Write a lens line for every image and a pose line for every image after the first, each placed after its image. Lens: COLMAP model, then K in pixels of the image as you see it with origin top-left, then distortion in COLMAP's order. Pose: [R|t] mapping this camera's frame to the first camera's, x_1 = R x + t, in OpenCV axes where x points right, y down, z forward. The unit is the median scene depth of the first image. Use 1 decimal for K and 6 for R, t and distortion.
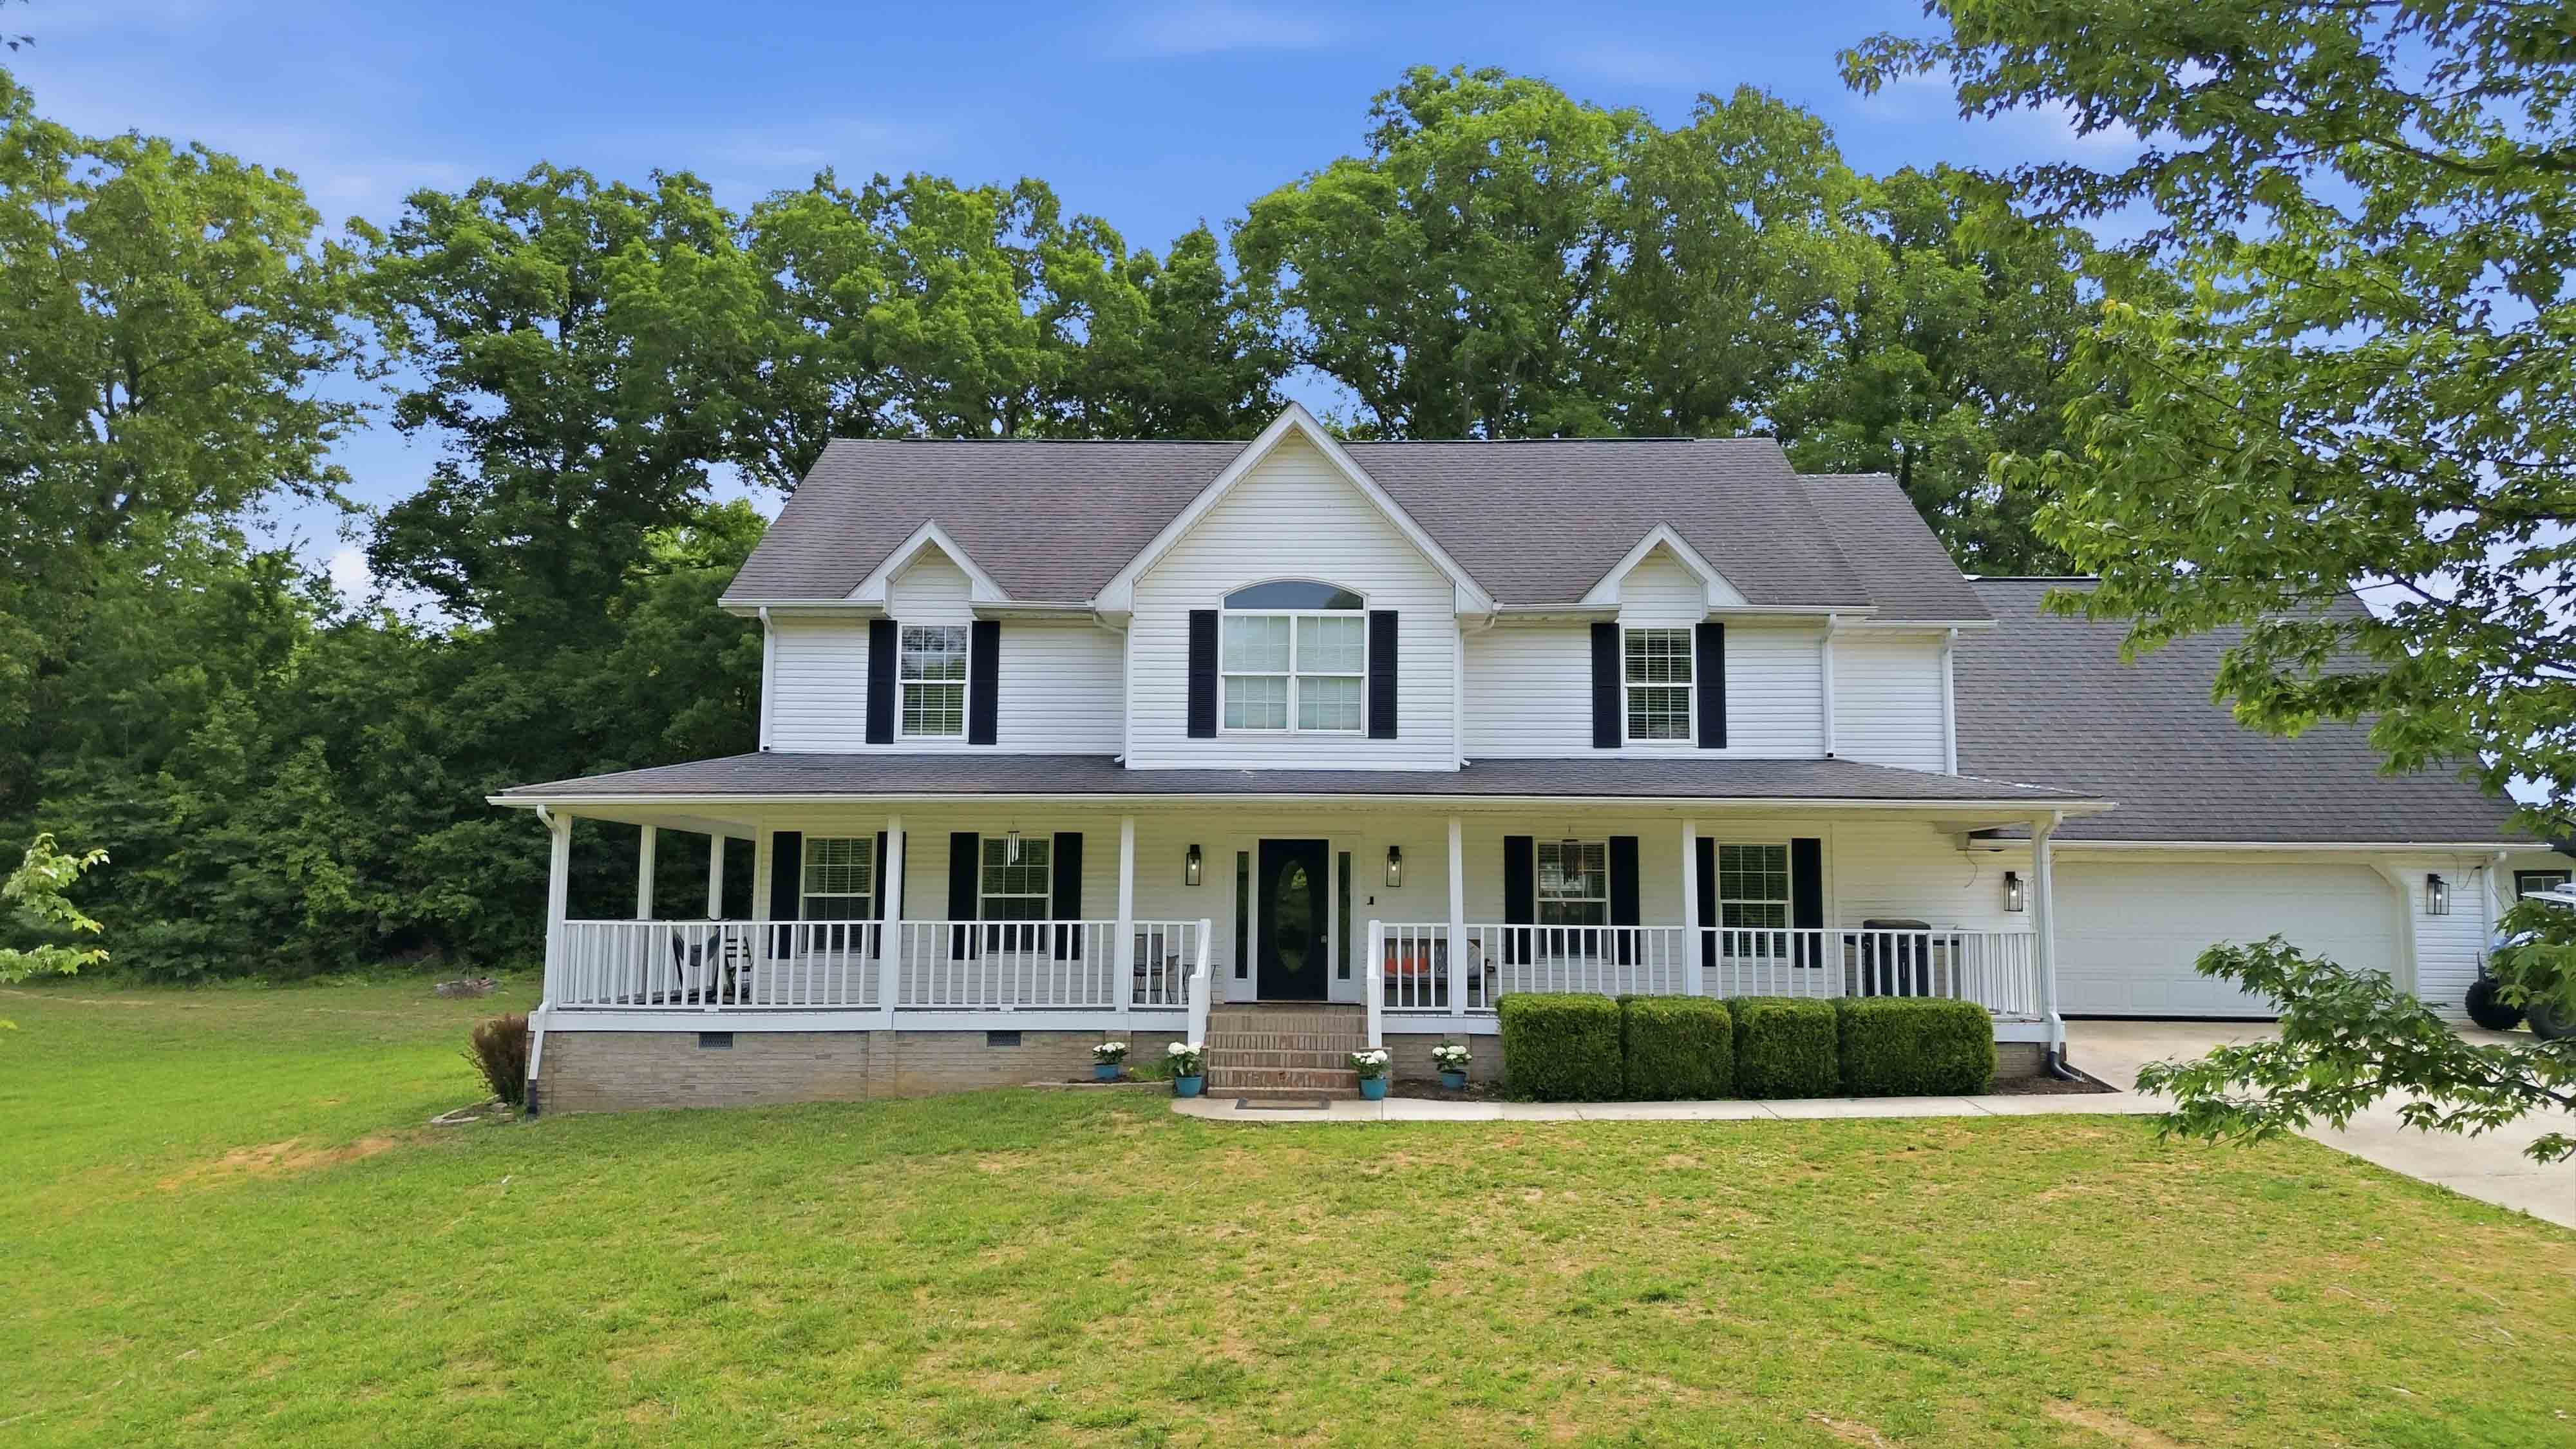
lens RADIAL K [[1714.6, 0, 1343.5], [0, 1714.6, 718.2], [0, 0, 1]] dist [0.004722, -0.001542]
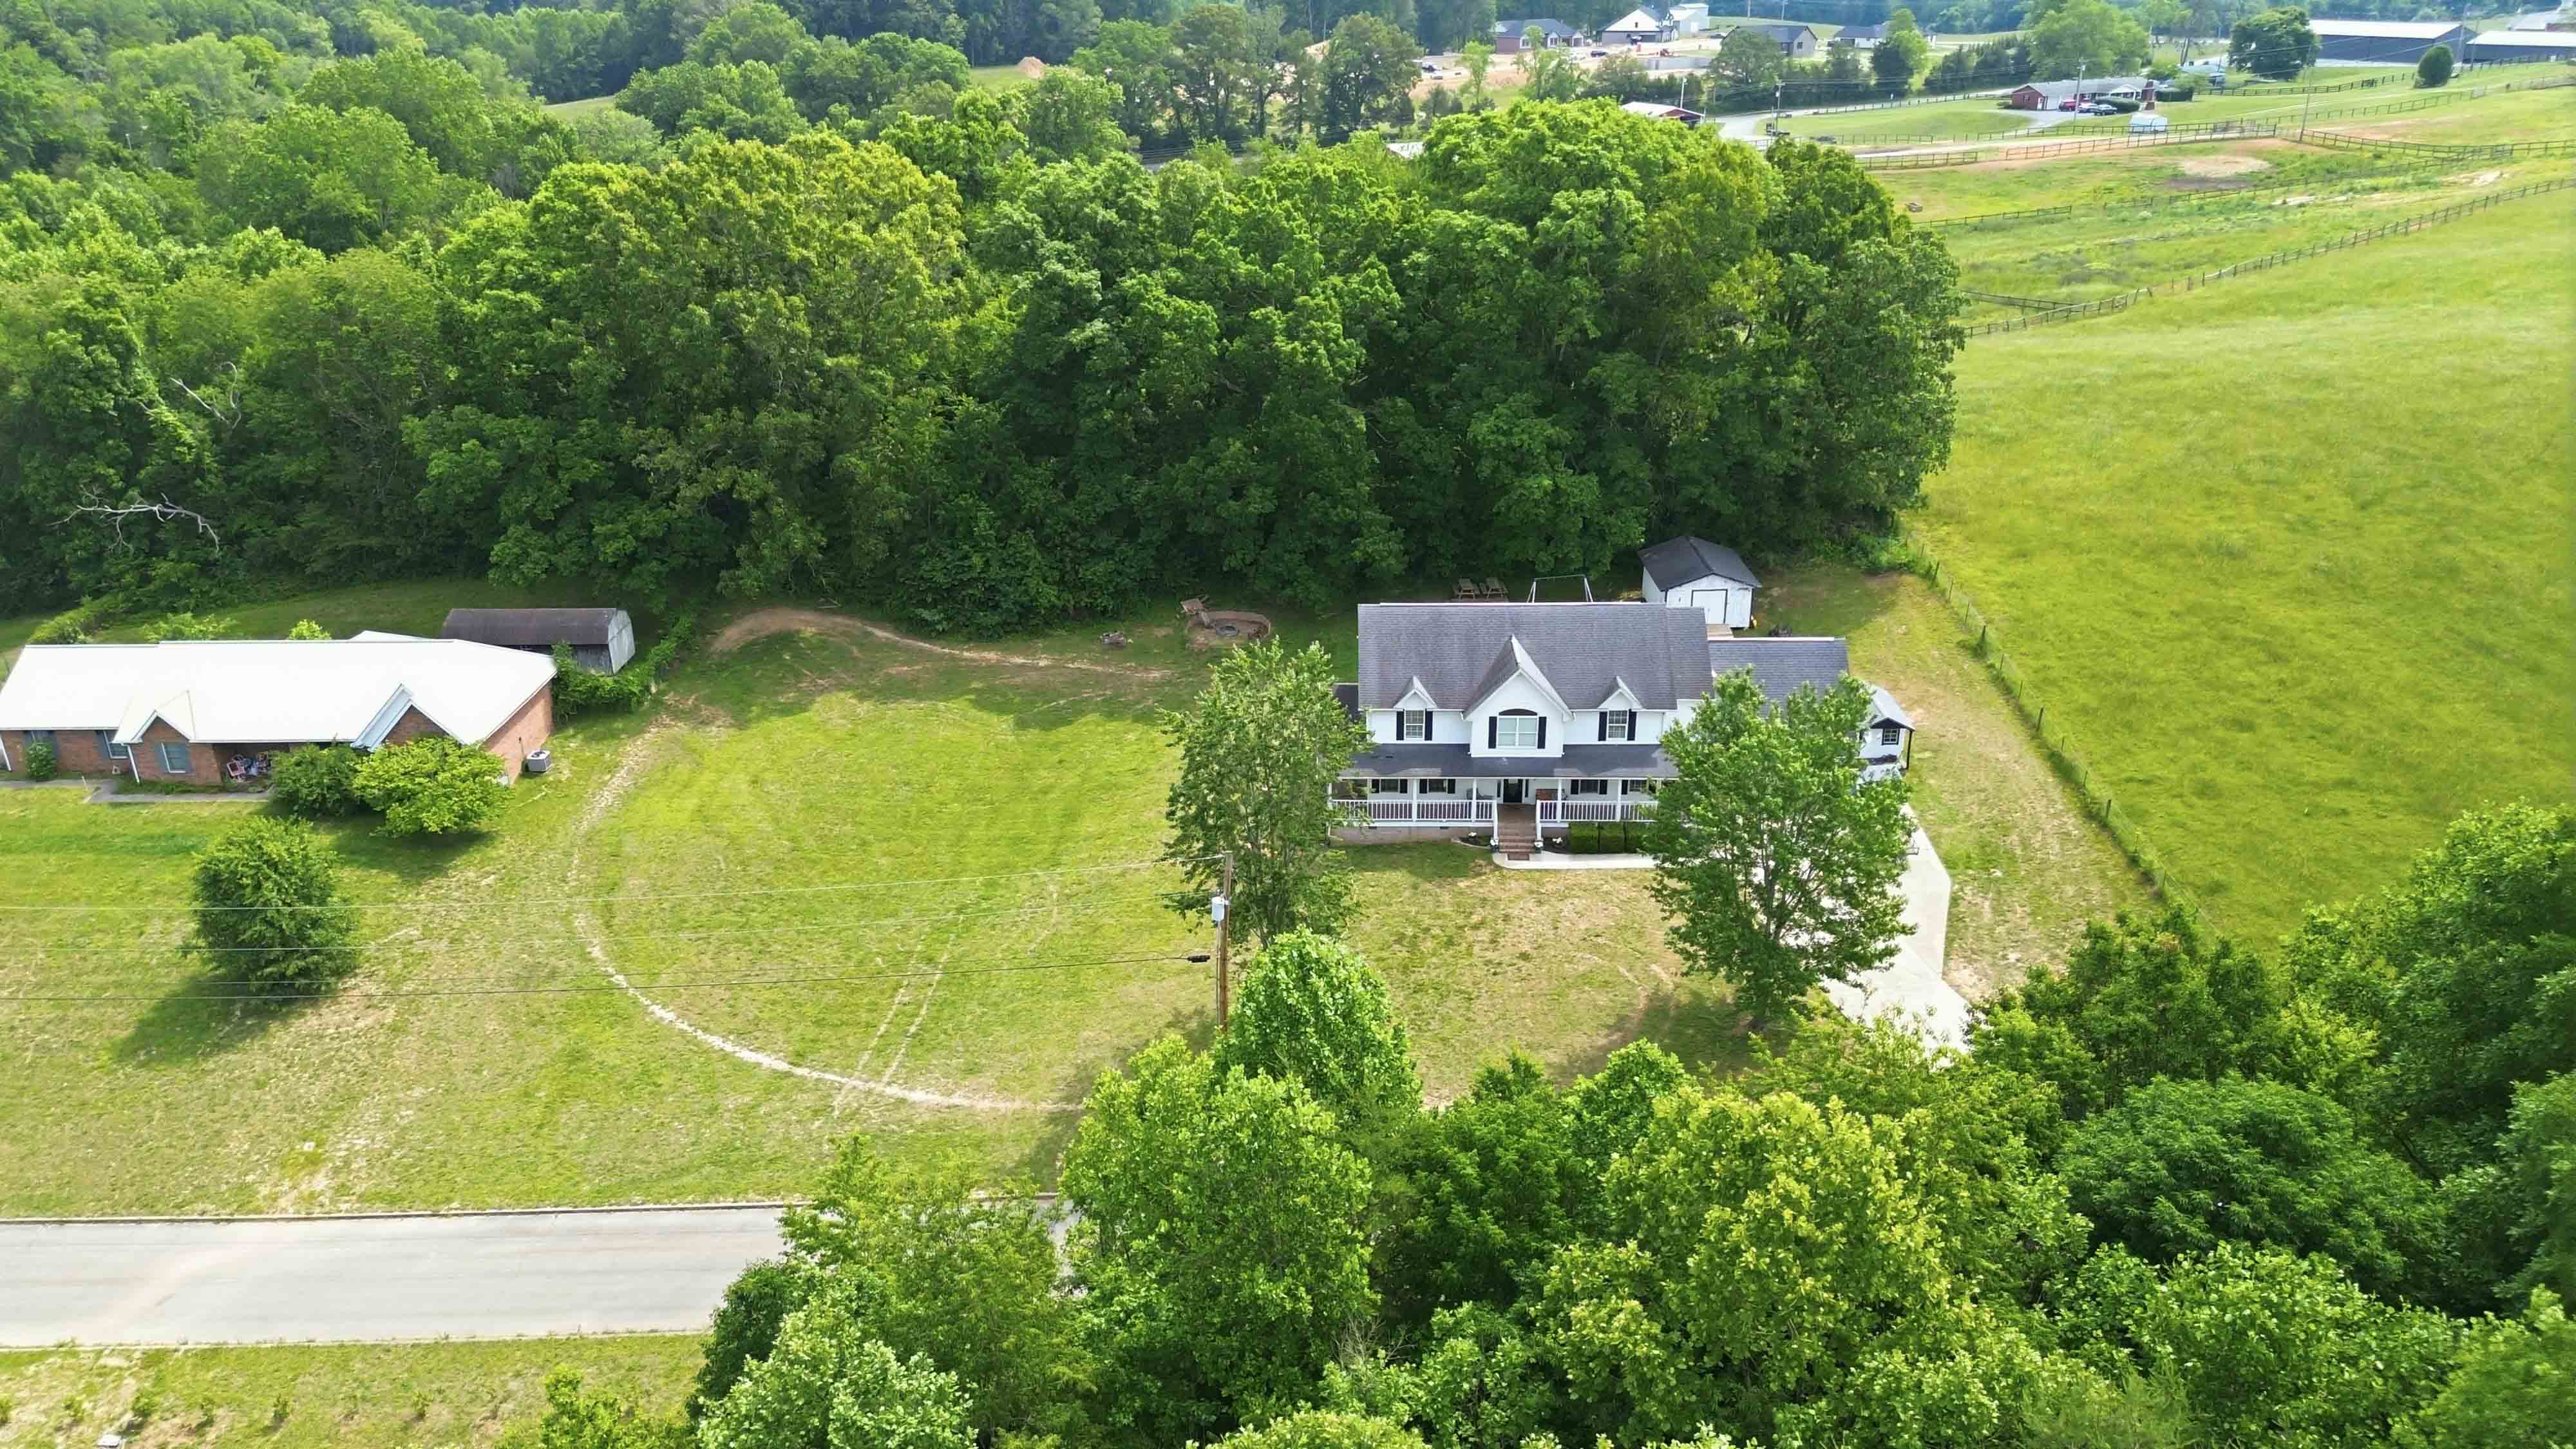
lens RADIAL K [[1714.6, 0, 1343.5], [0, 1714.6, 718.2], [0, 0, 1]] dist [0.004722, -0.001542]
pose [[0.999832, -0.004497, -0.017755, -0.337650], [0.013071, 0.854250, 0.519698, -1.973825], [0.012830, -0.519843, 0.854166, -2.139104]]
